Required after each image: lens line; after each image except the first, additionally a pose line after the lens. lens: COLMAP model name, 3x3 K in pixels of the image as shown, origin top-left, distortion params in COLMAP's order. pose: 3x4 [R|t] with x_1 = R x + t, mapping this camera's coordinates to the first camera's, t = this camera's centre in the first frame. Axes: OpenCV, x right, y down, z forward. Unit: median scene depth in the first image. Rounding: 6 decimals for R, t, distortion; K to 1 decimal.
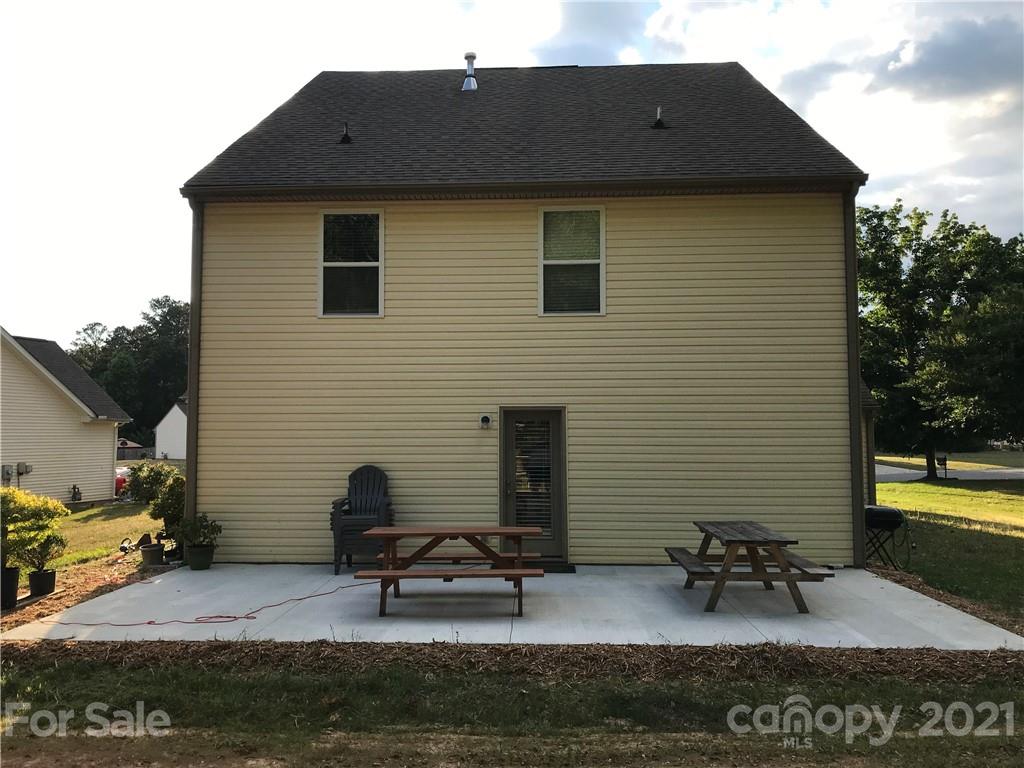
lens RADIAL K [[833.3, 0, 515.5], [0, 833.3, 385.7], [0, 0, 1]] dist [0.053157, -0.066369]
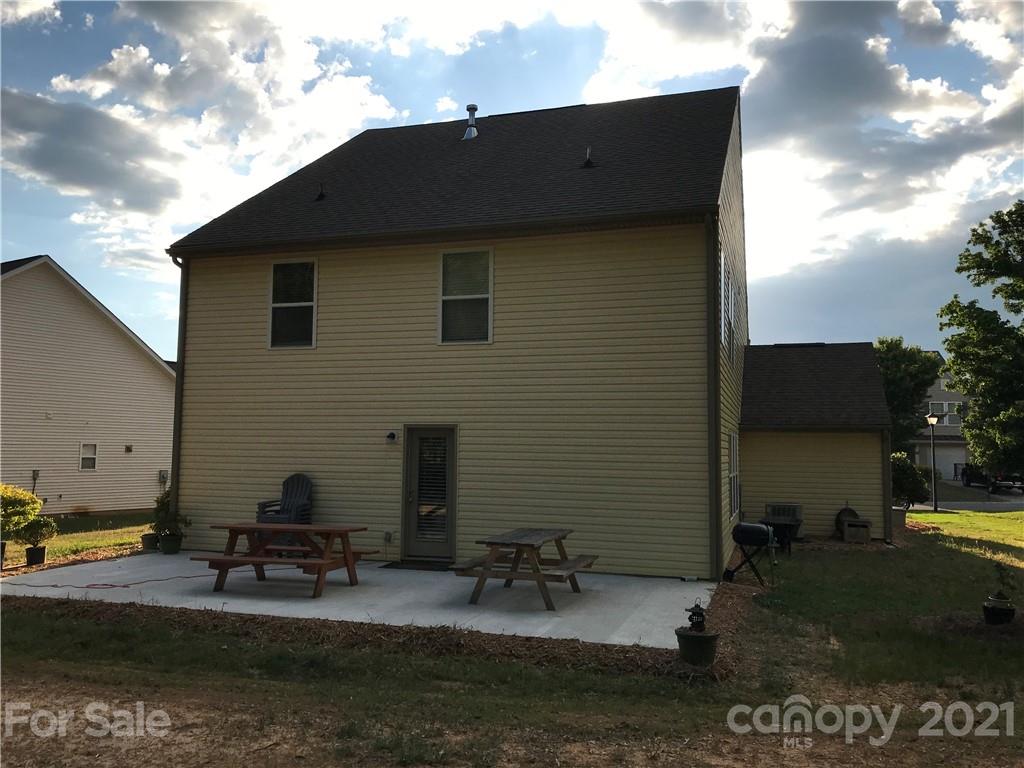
lens RADIAL K [[833.3, 0, 503.7], [0, 833.3, 382.0], [0, 0, 1]] dist [0.053157, -0.066369]
pose [[0.965699, -0.006877, -0.259575, 0.411424], [0.000937, 0.999735, -0.022998, -0.006893], [0.259664, 0.021966, 0.965449, -0.076221]]
